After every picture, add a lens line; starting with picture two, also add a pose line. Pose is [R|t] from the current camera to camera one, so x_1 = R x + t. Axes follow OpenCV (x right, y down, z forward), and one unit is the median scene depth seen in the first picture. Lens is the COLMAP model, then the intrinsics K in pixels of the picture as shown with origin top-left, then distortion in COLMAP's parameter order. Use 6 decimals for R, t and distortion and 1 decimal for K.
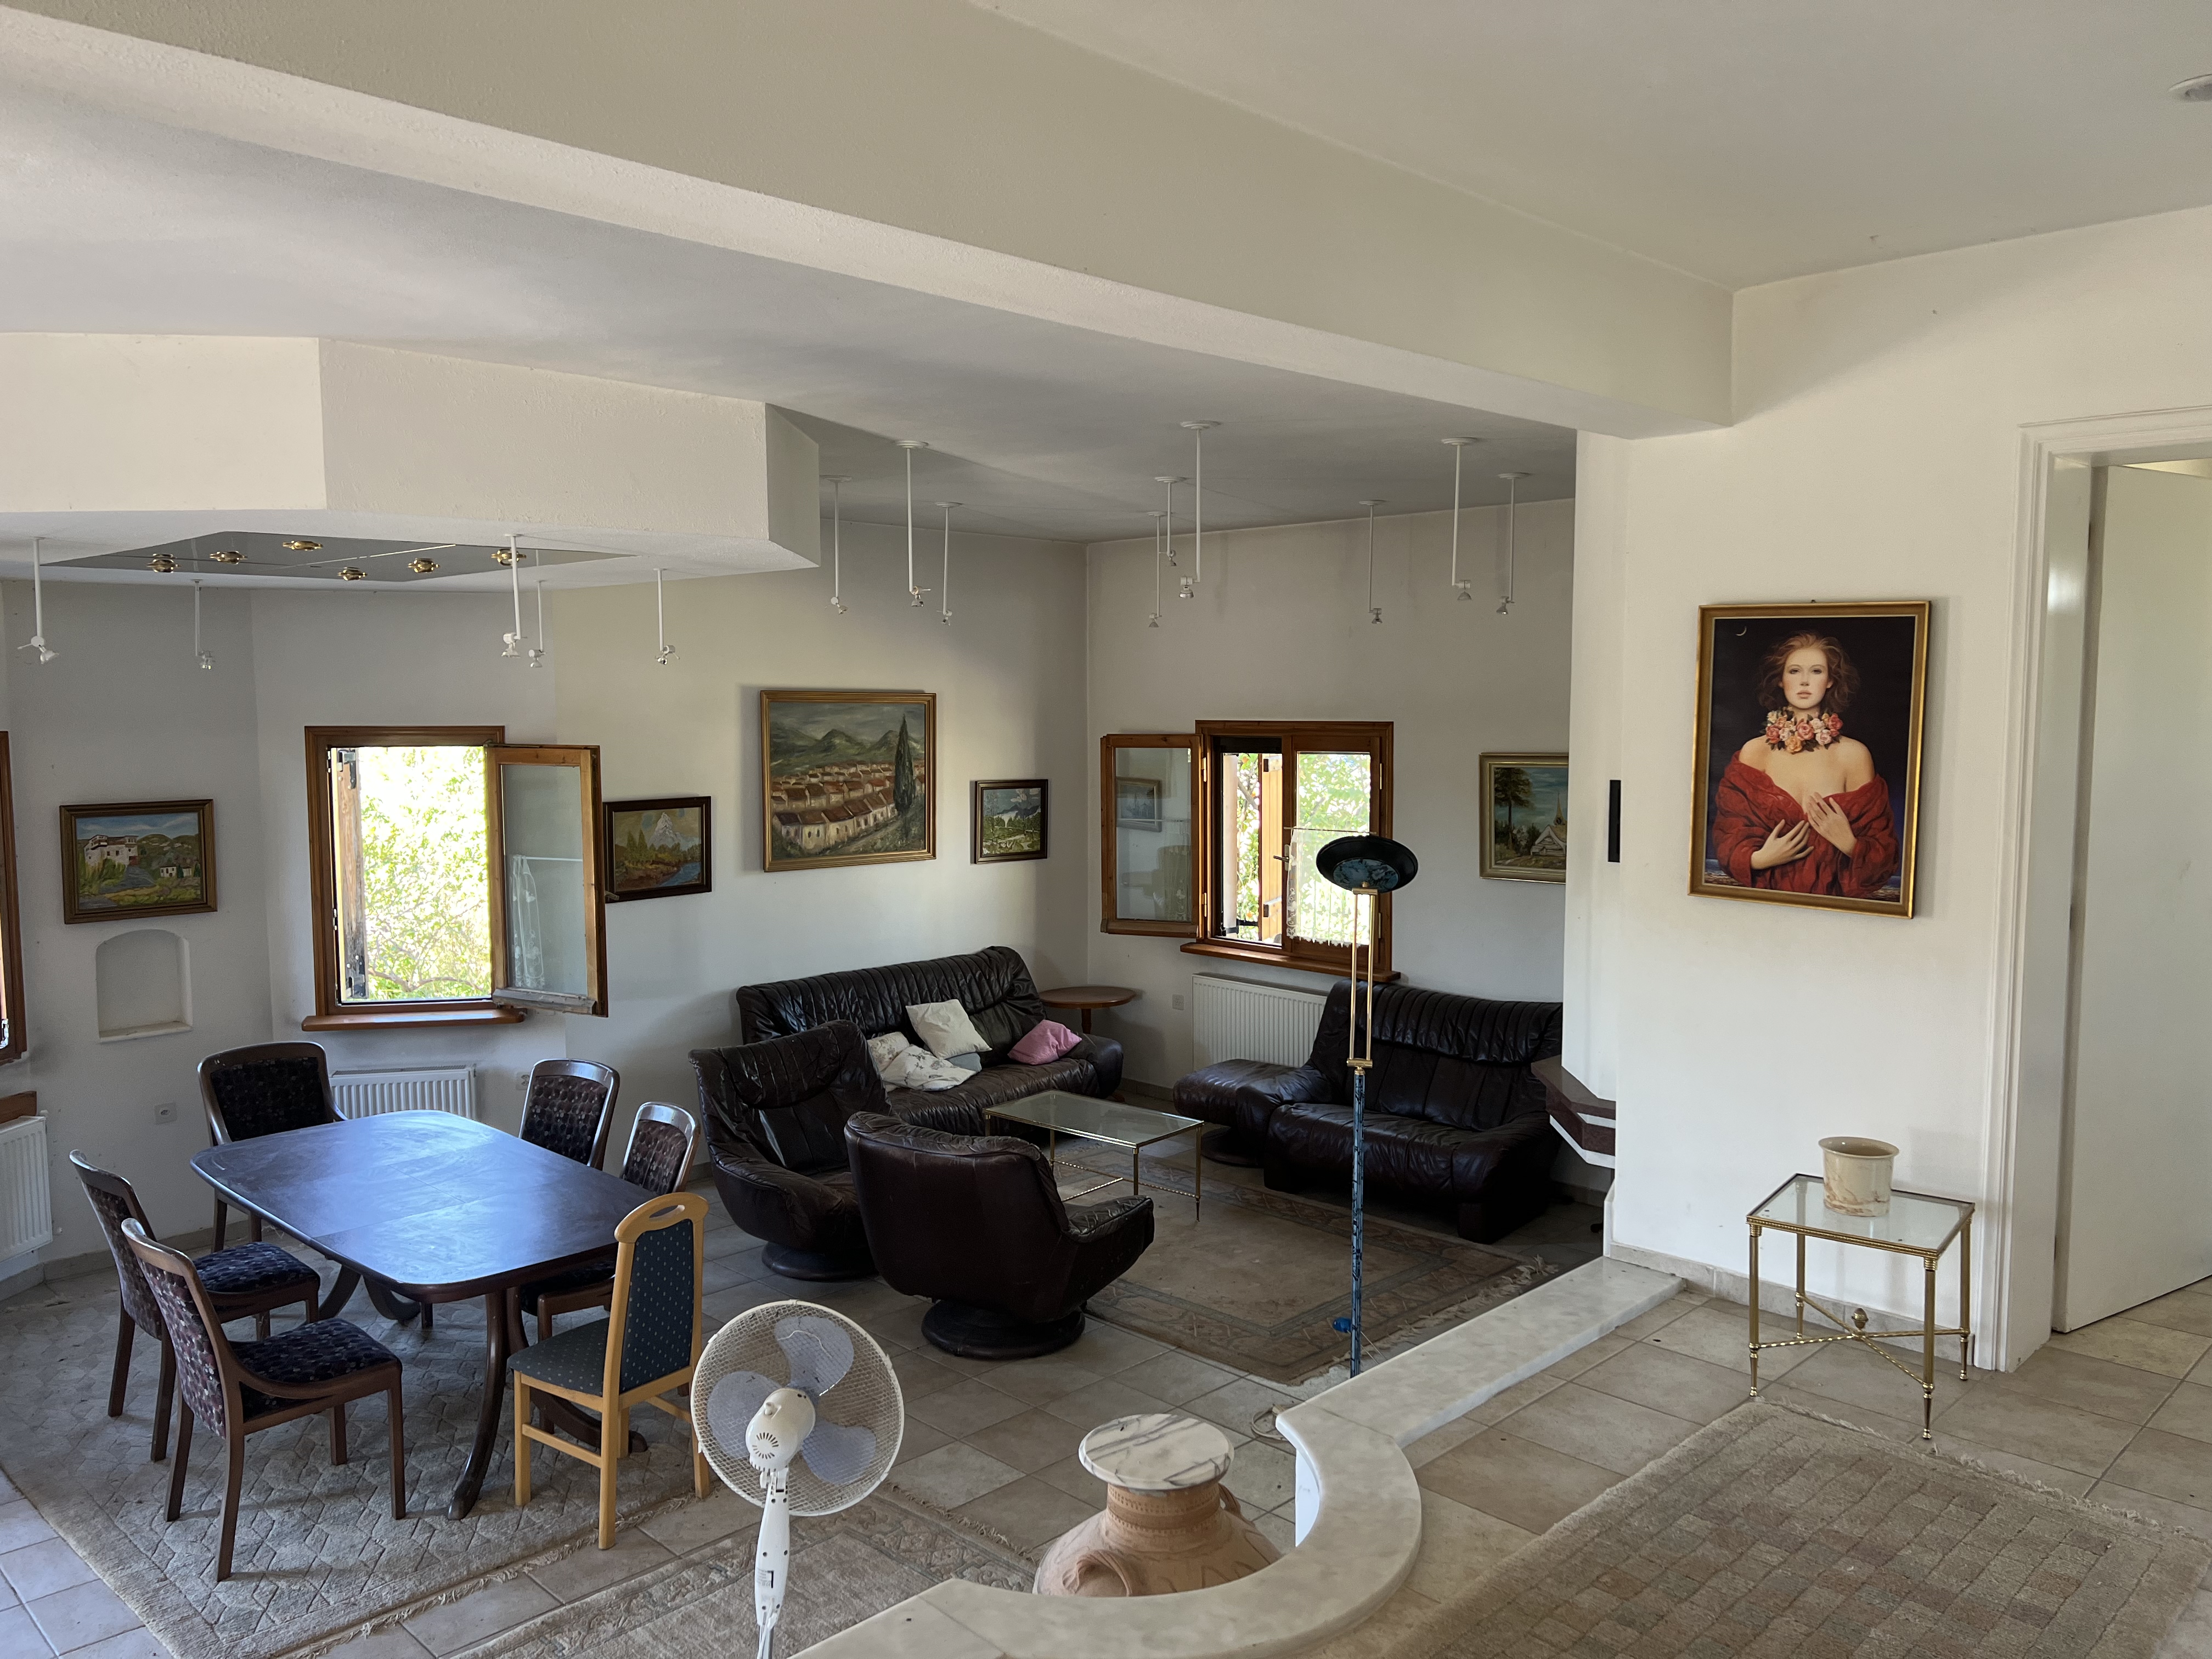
lens RADIAL K [[1640.6, 0, 1111.1], [0, 1640.6, 831.1], [0, 0, 1]] dist [0.051875, -0.060412]
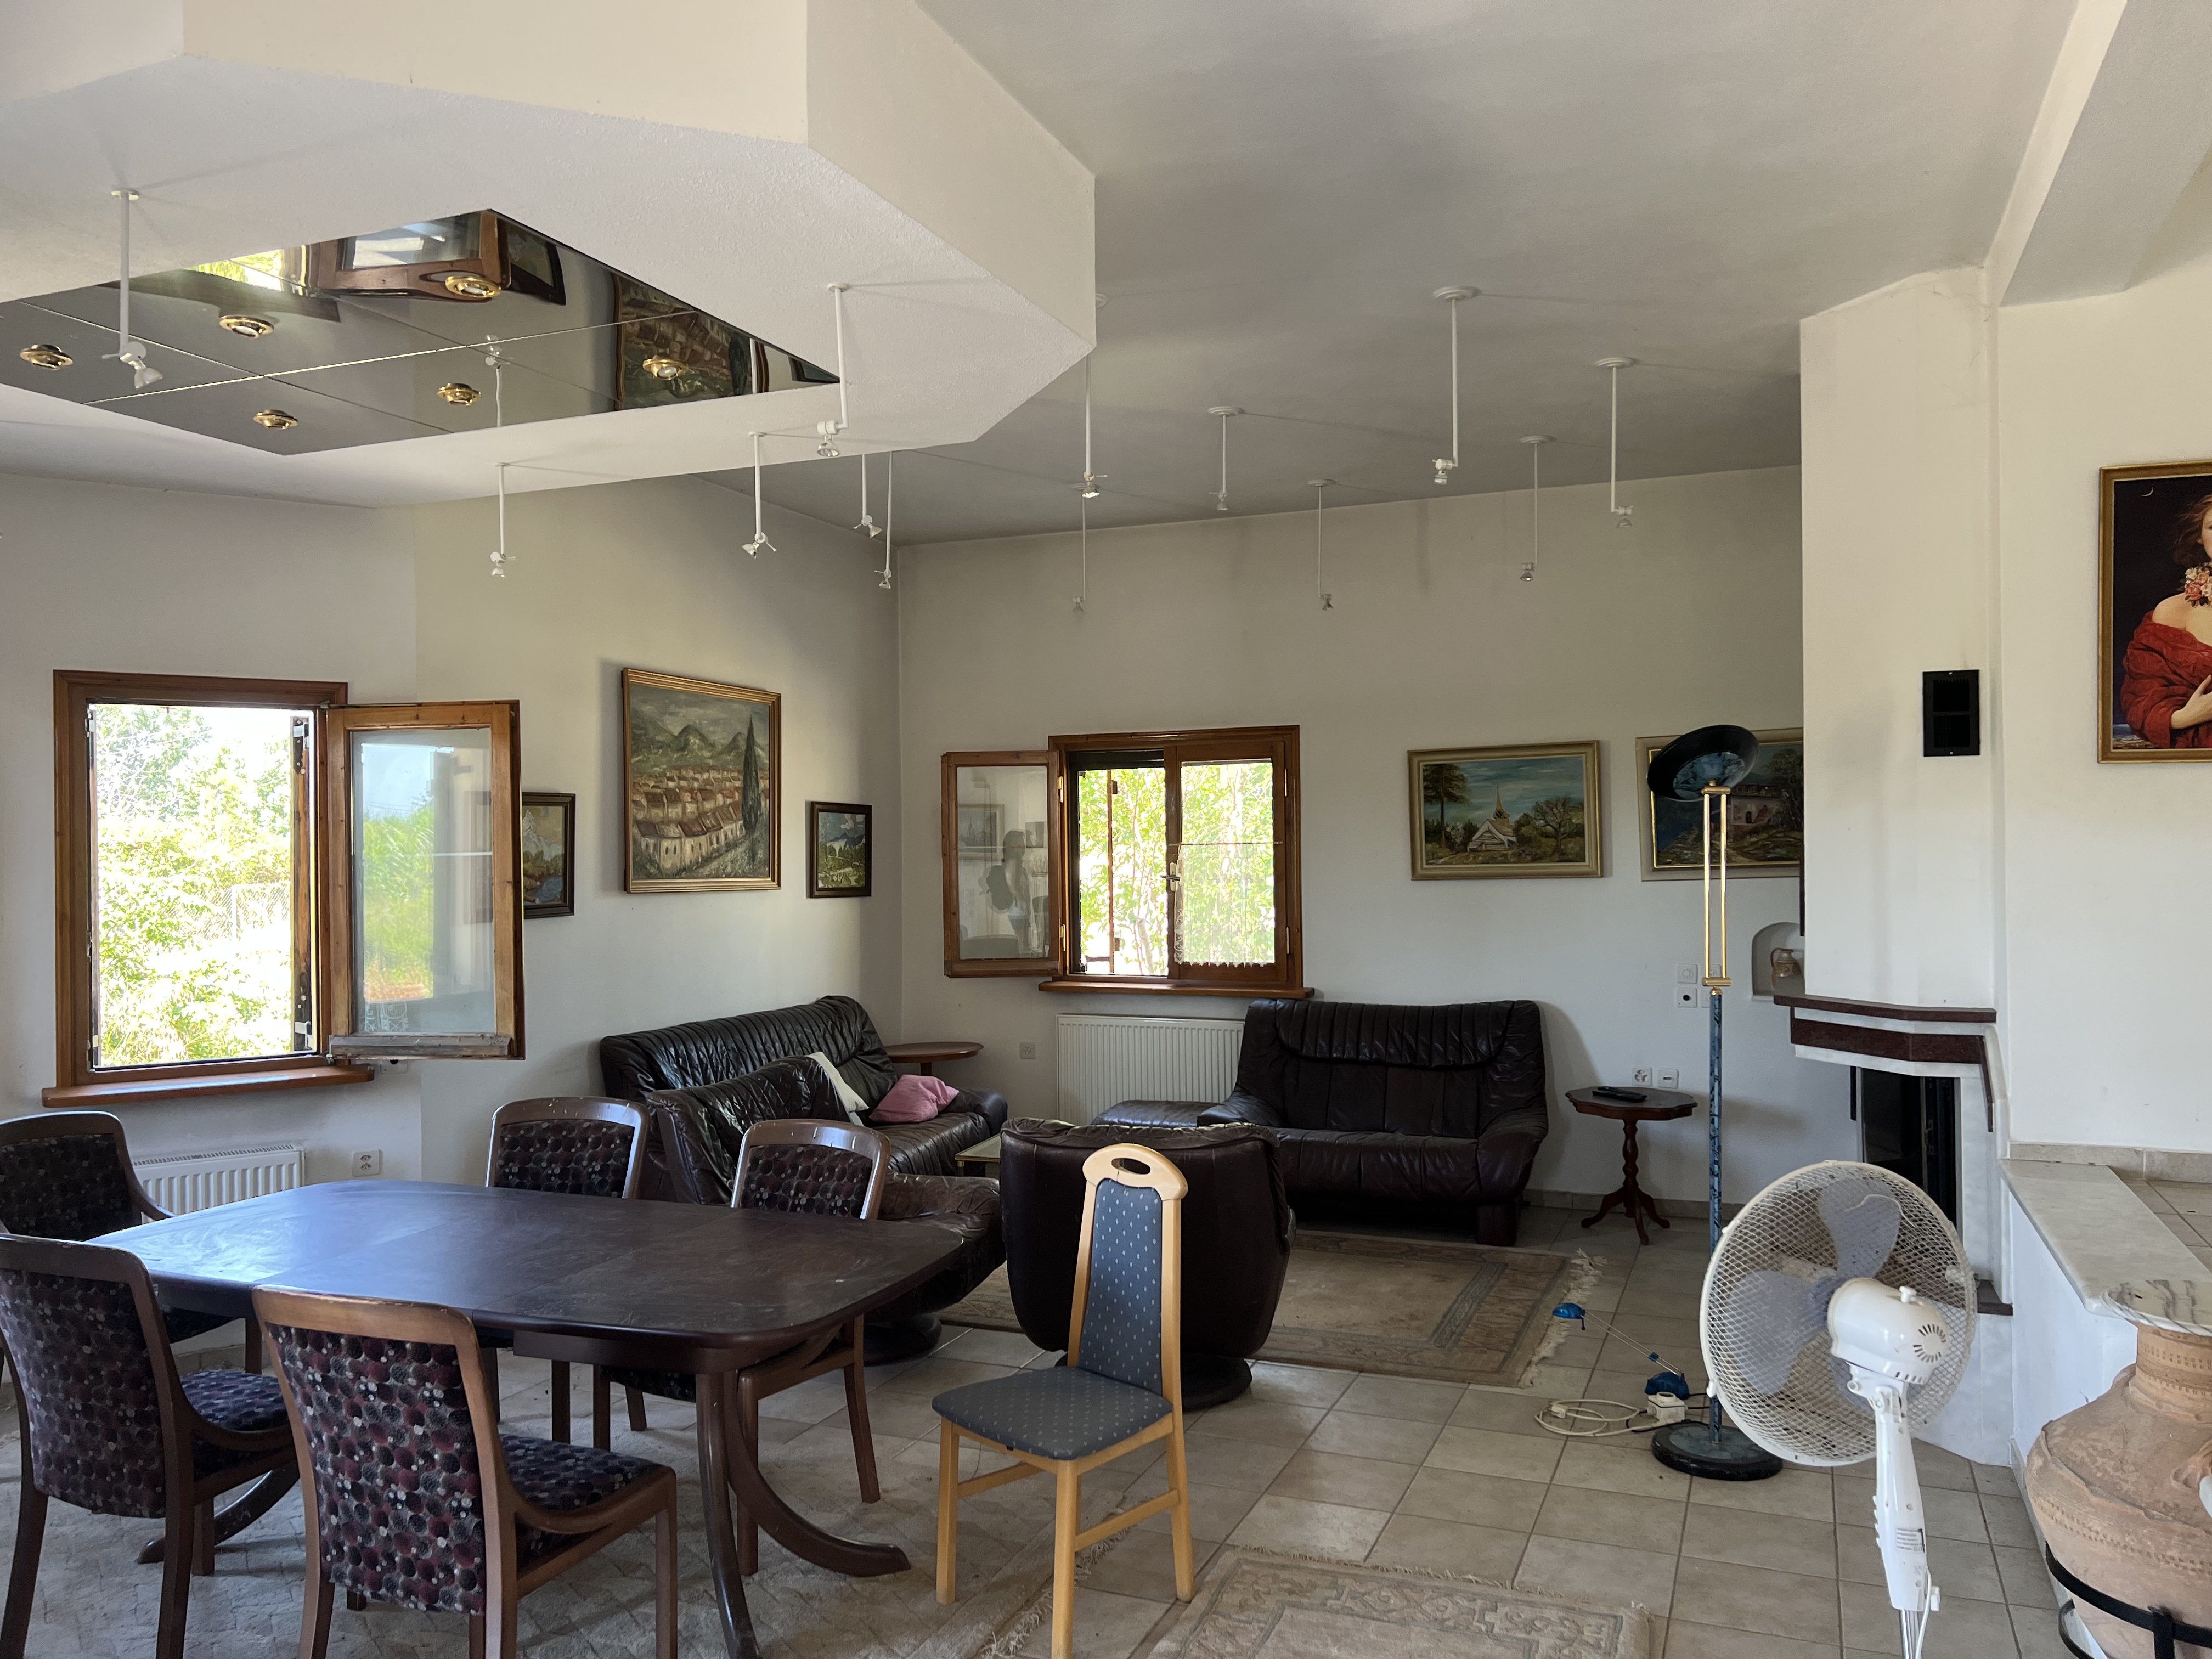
lens RADIAL K [[1640.6, 0, 1102.1], [0, 1640.6, 844.8], [0, 0, 1]] dist [0.051875, -0.060412]
pose [[0.927652, -0.008994, 0.373338, -0.329360], [0.040631, 0.996206, -0.076957, 0.081098], [-0.371230, 0.086558, 0.924498, 0.186025]]
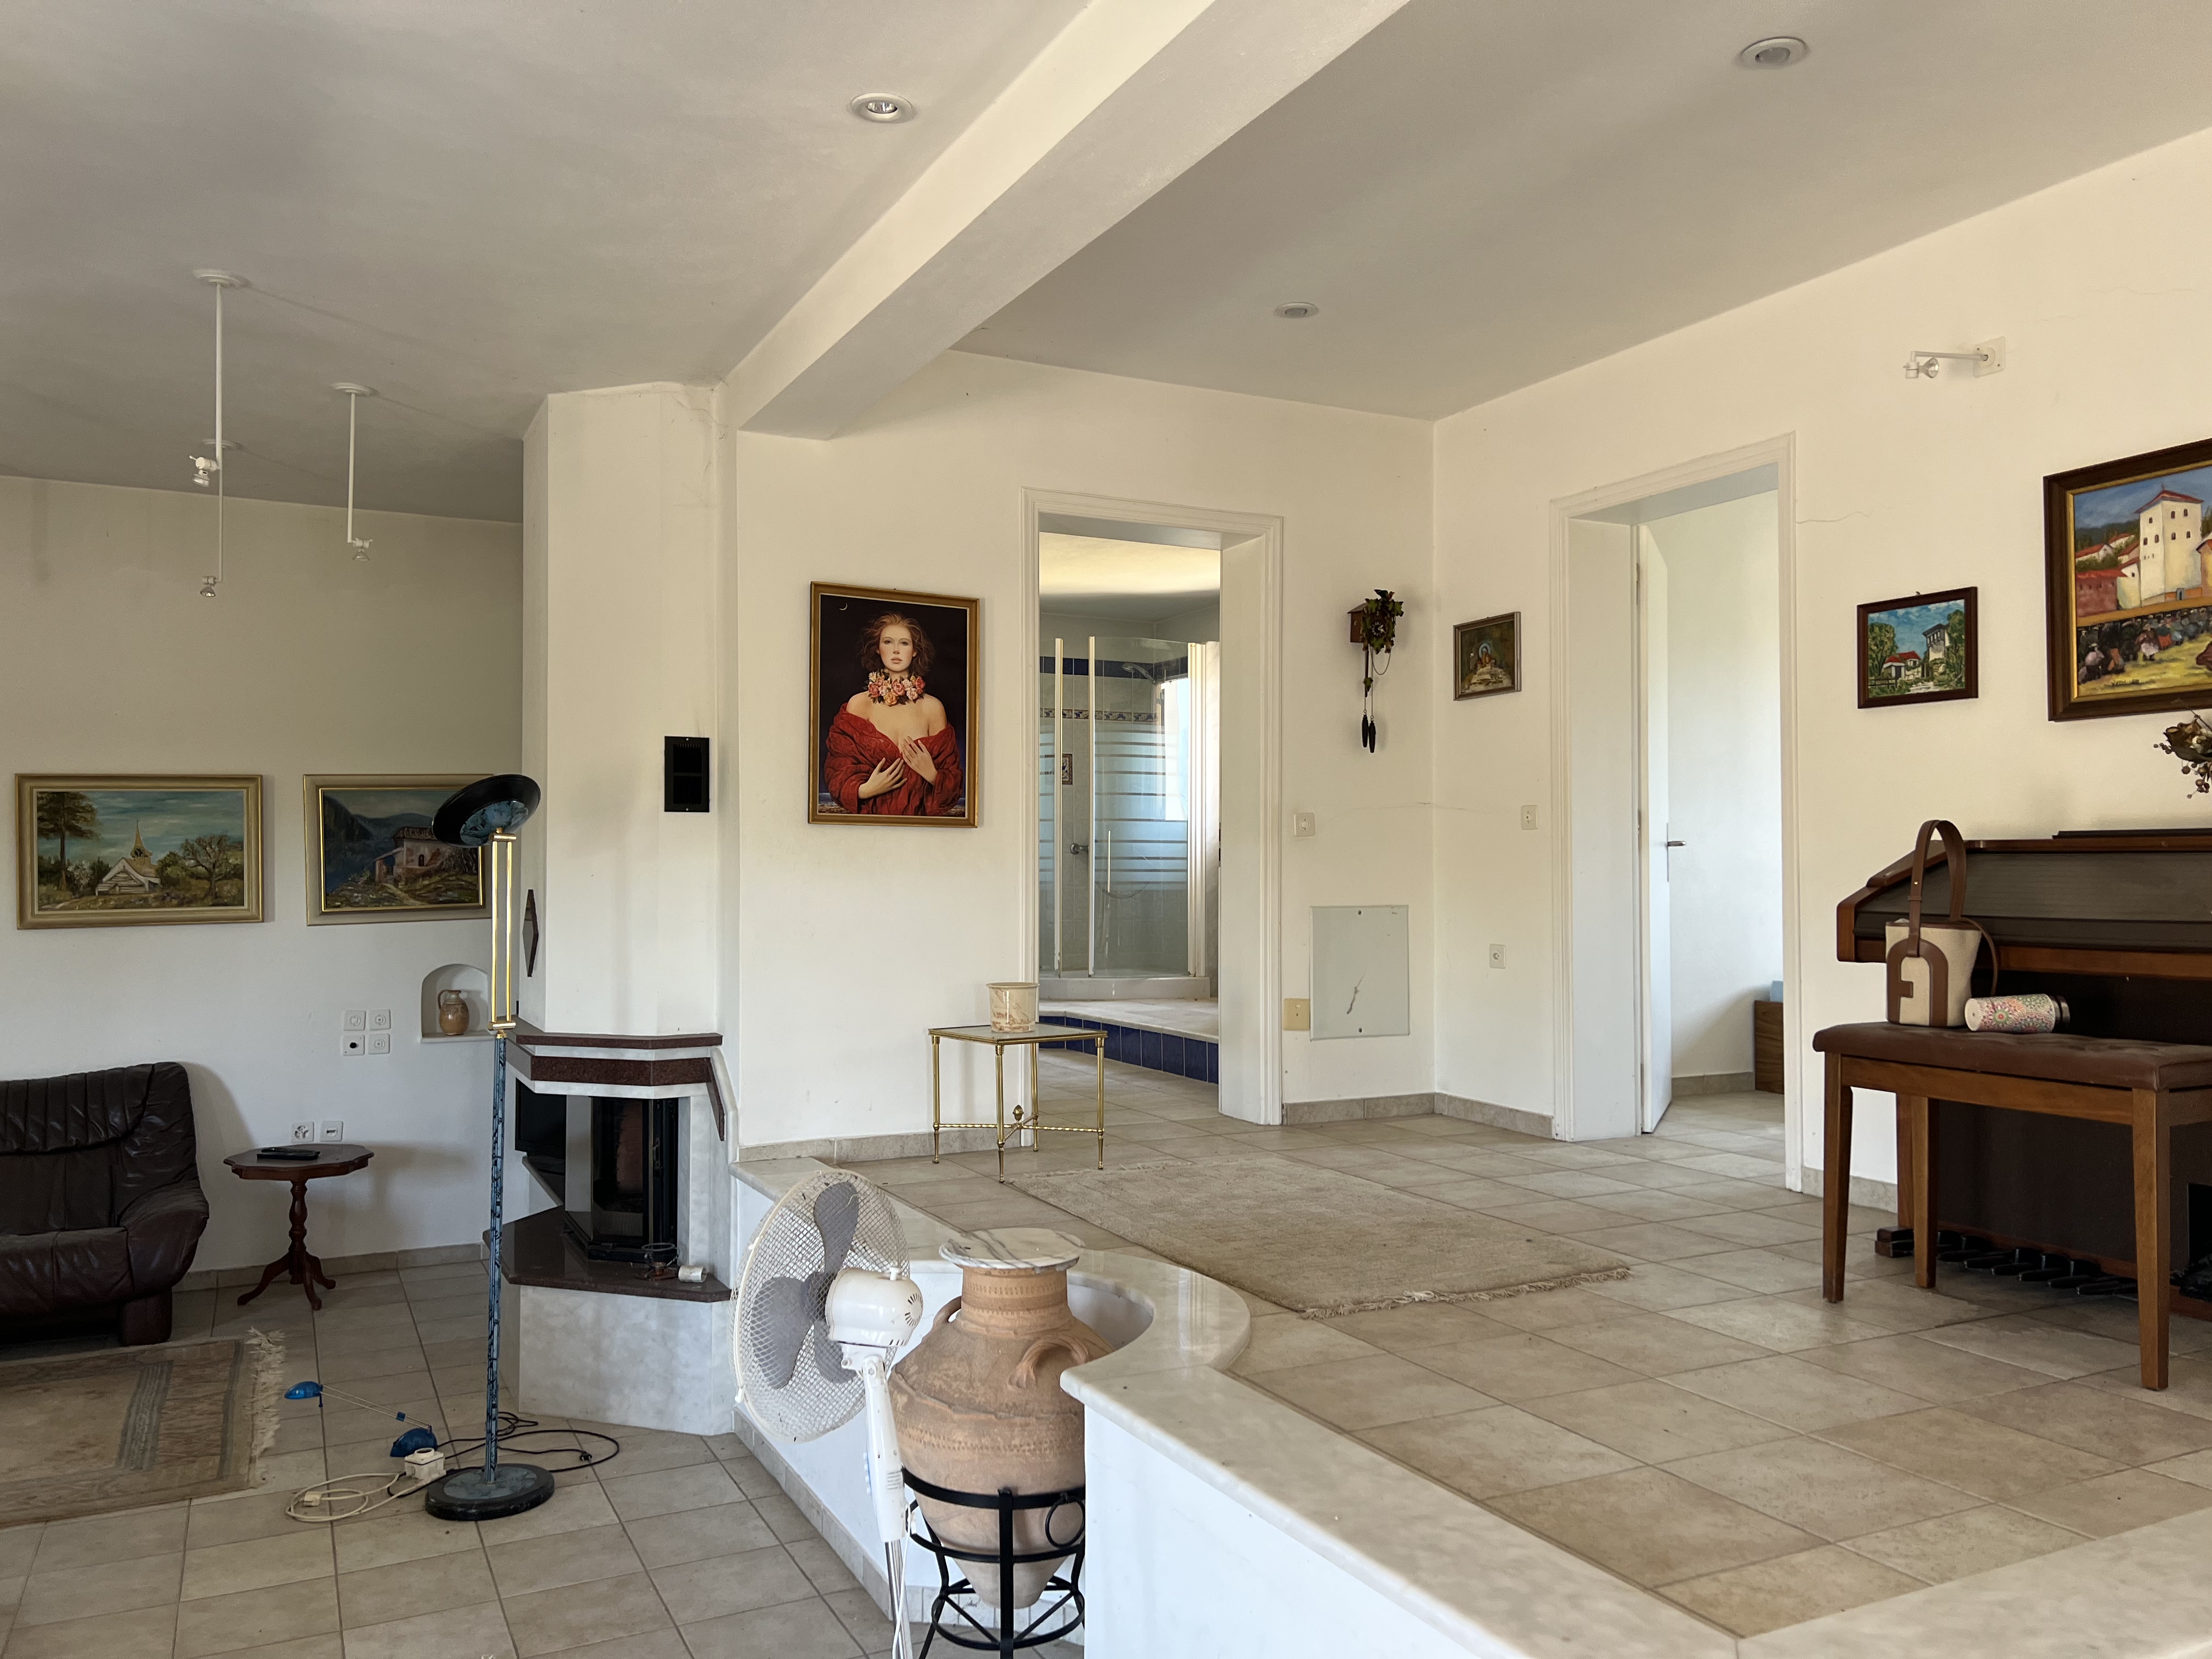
lens RADIAL K [[1640.6, 0, 1105.7], [0, 1640.6, 841.2], [0, 0, 1]] dist [0.051875, -0.060412]
pose [[0.320069, 0.017984, 0.947224, -0.408081], [0.080522, 0.995686, -0.046113, 0.071877], [-0.943966, 0.091032, 0.317240, 0.250658]]
